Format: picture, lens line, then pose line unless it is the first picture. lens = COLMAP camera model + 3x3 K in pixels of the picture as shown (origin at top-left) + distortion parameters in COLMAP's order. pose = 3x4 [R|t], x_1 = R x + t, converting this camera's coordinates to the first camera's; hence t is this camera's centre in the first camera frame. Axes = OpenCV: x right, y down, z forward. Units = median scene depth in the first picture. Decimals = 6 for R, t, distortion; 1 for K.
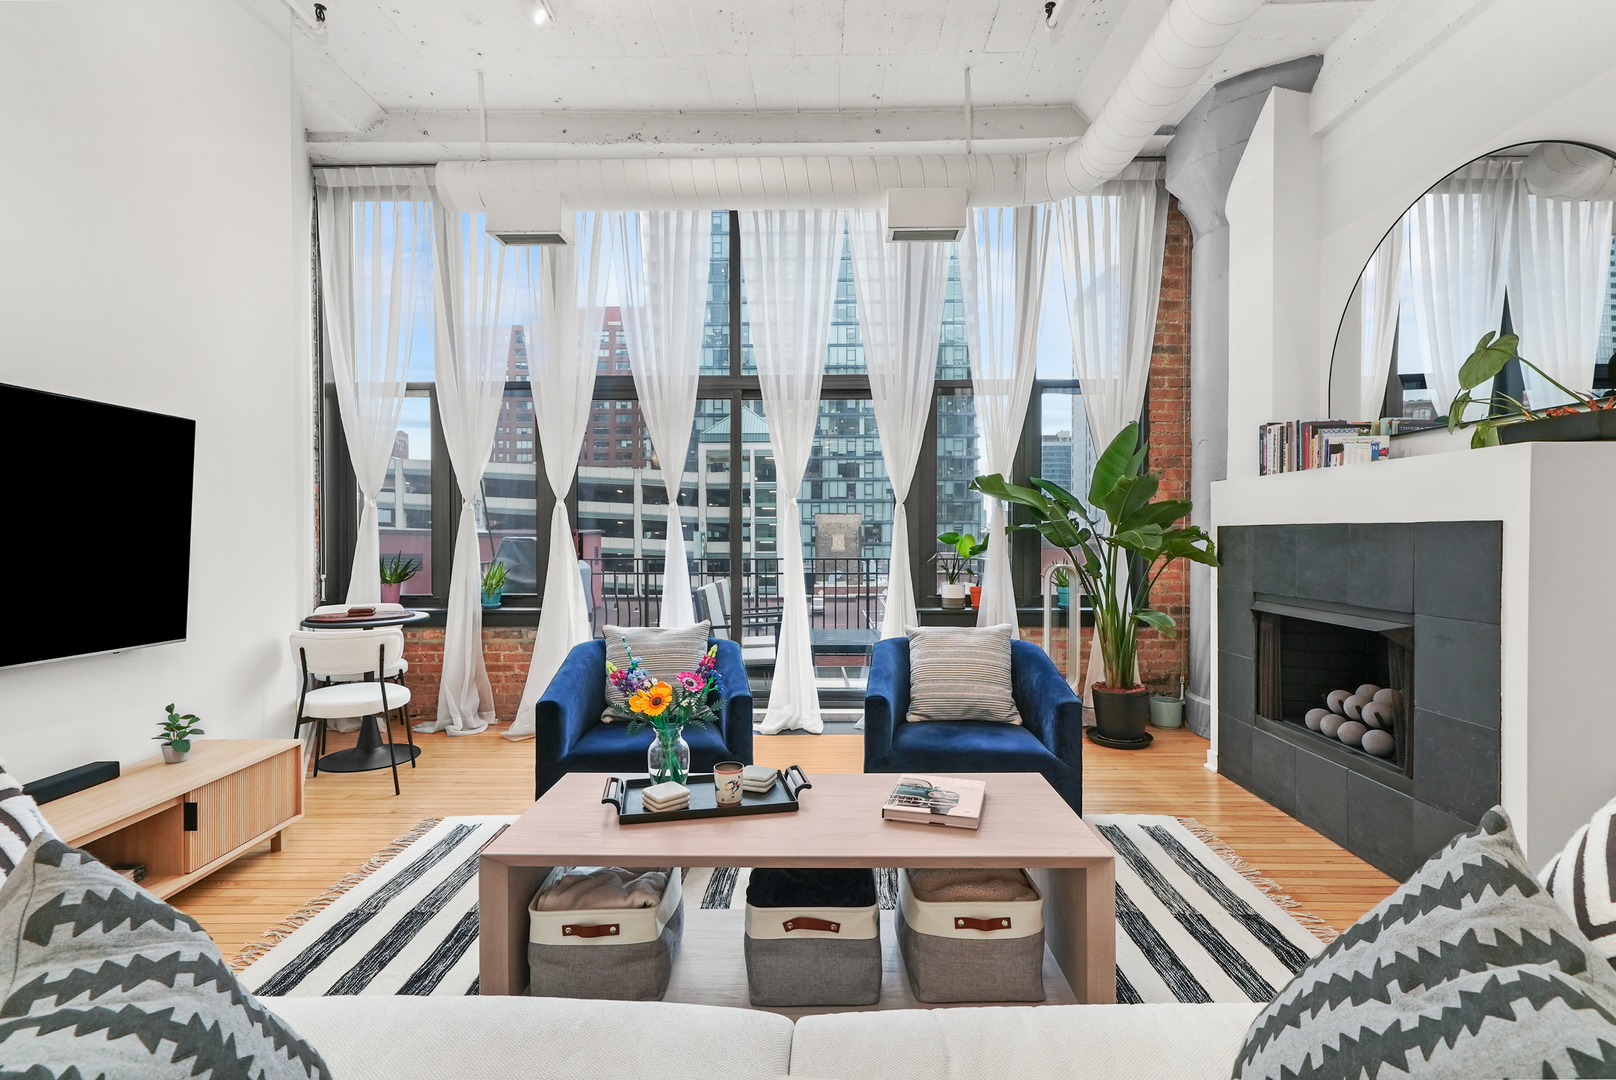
lens RADIAL K [[754.1, 0, 811.3], [0, 754.1, 539.4], [0, 0, 1]] dist [0.011814, -0.000029]
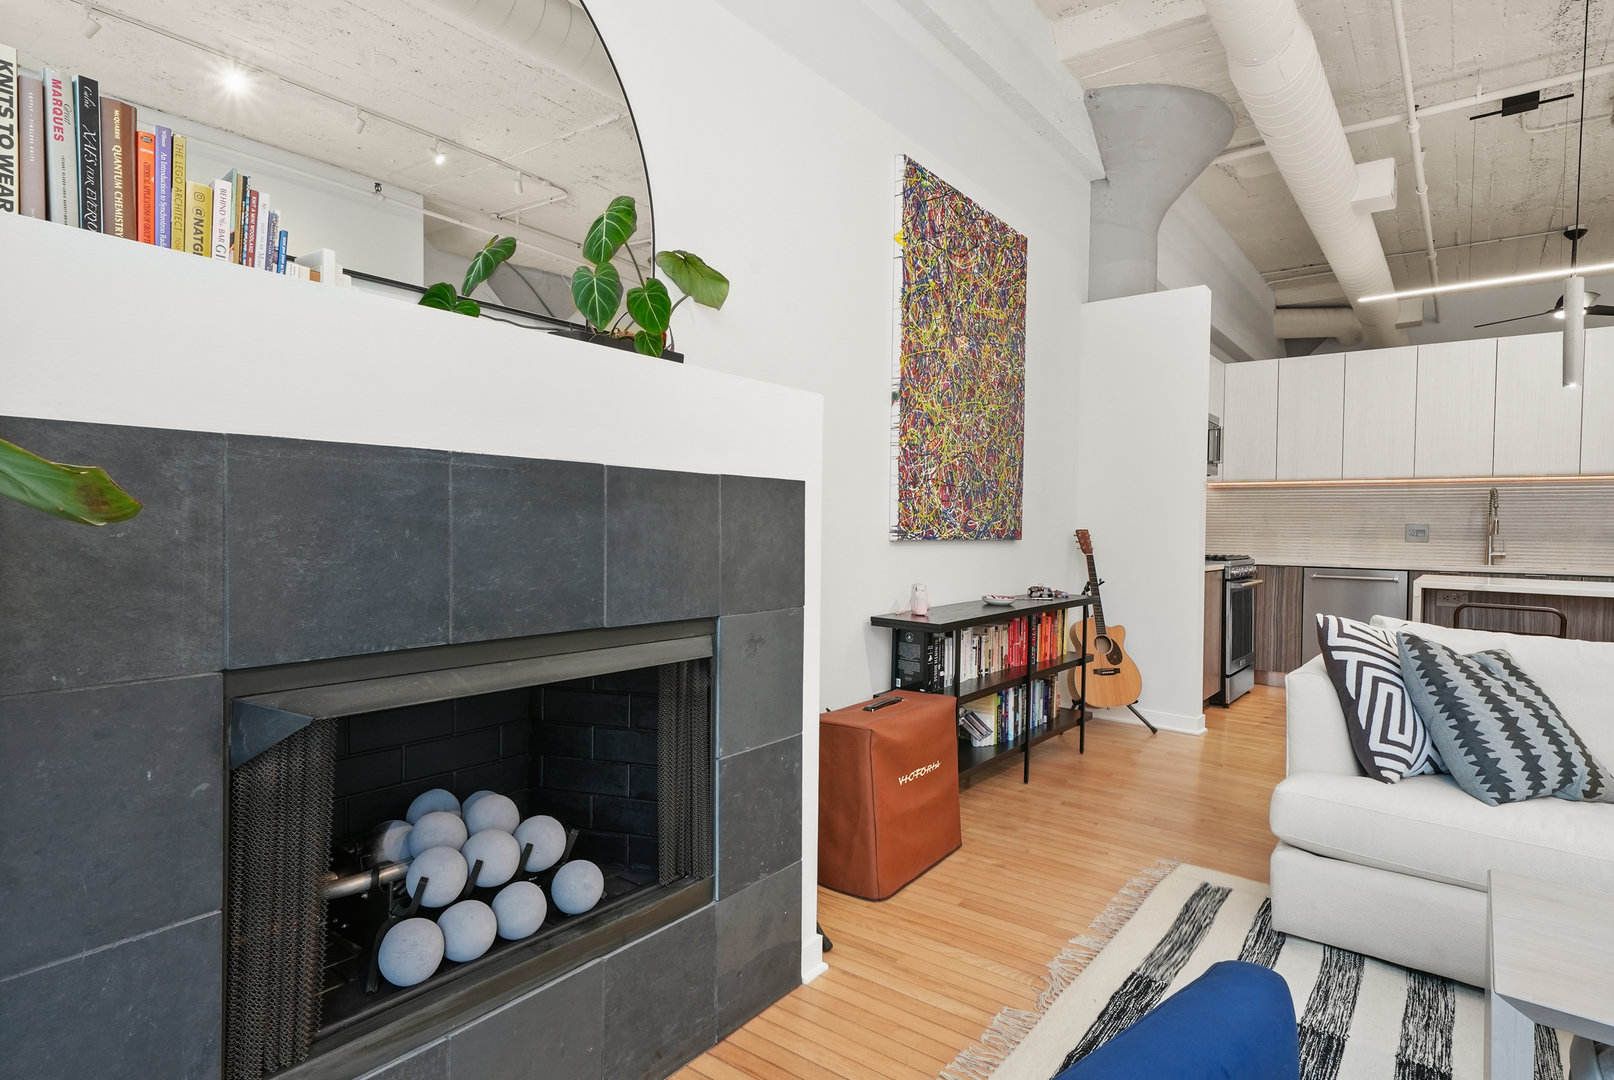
lens RADIAL K [[871.0, 0, 807.0], [0, 871.0, 540.0], [0, 0, 1]] dist [0.018420, 0.000978]
pose [[-0.804879, -0.019880, 0.593105, 0.181605], [-0.007622, 0.999703, 0.023165, 0.009298], [-0.593390, 0.014124, -0.804791, 0.950896]]
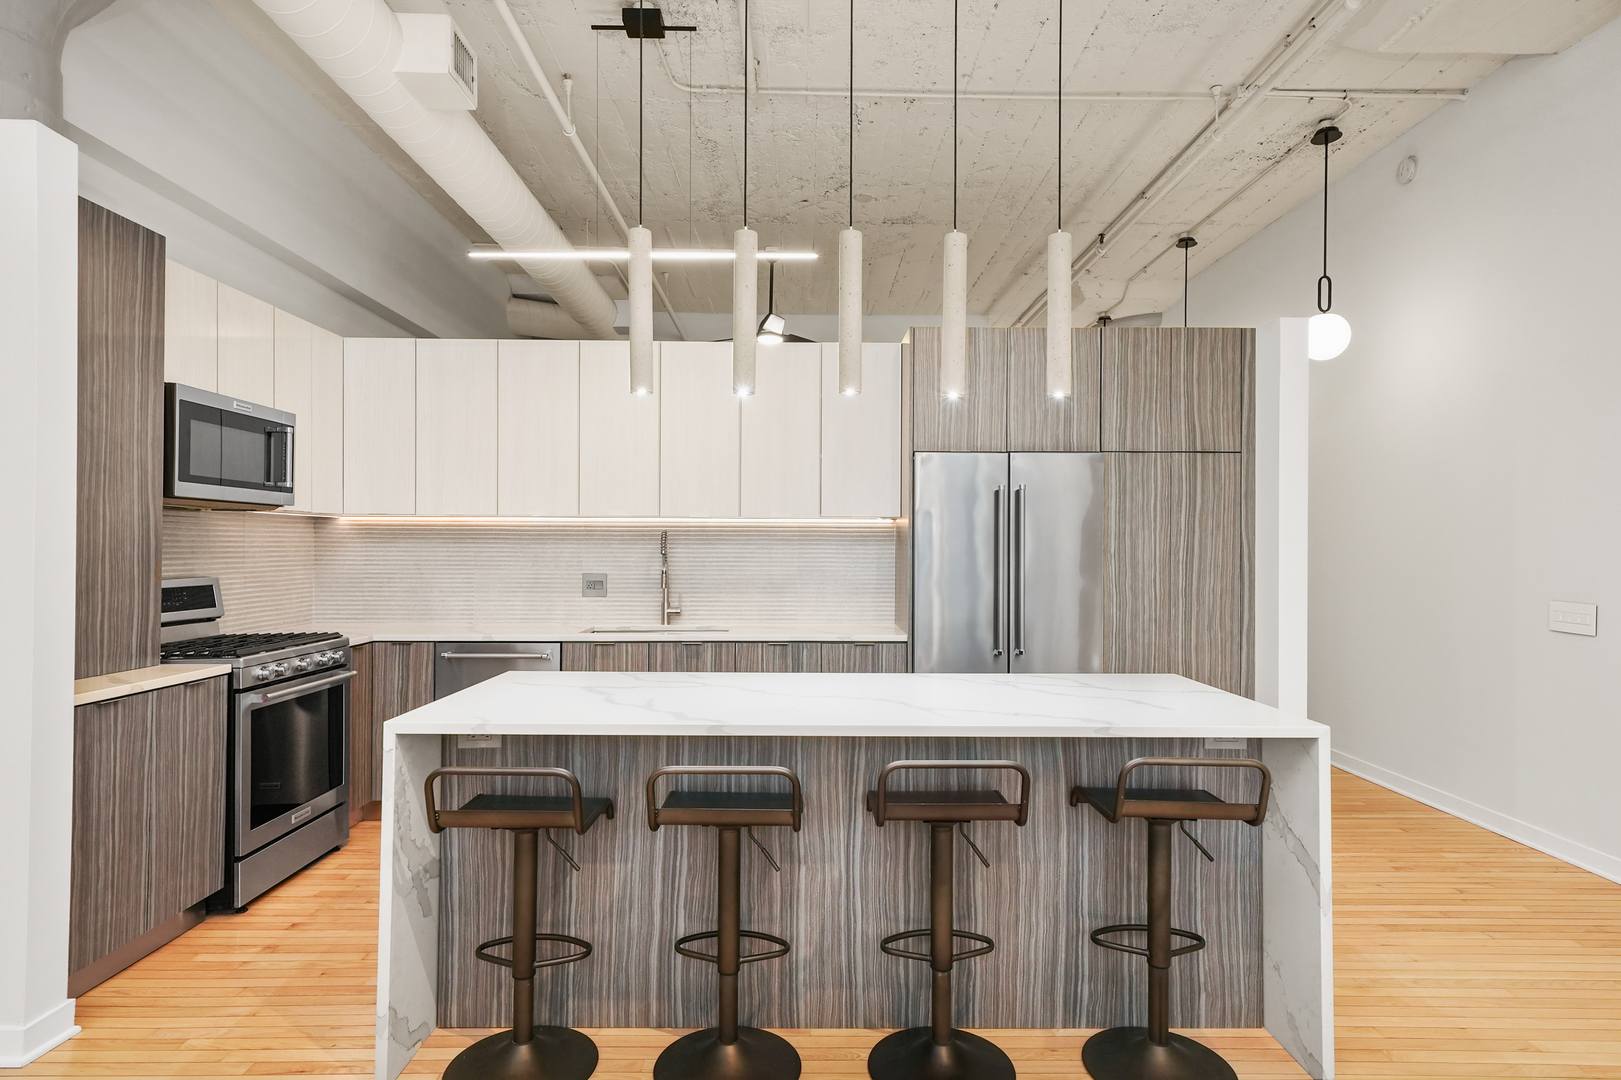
lens RADIAL K [[889.8, 0, 820.8], [0, 889.8, 539.4], [0, 0, 1]] dist [0.023807, -0.000144]
pose [[-0.999468, -0.003860, -0.032391, -0.029011], [-0.003933, 0.999990, 0.002182, -0.040026], [0.032382, 0.002308, -0.999473, 0.308504]]
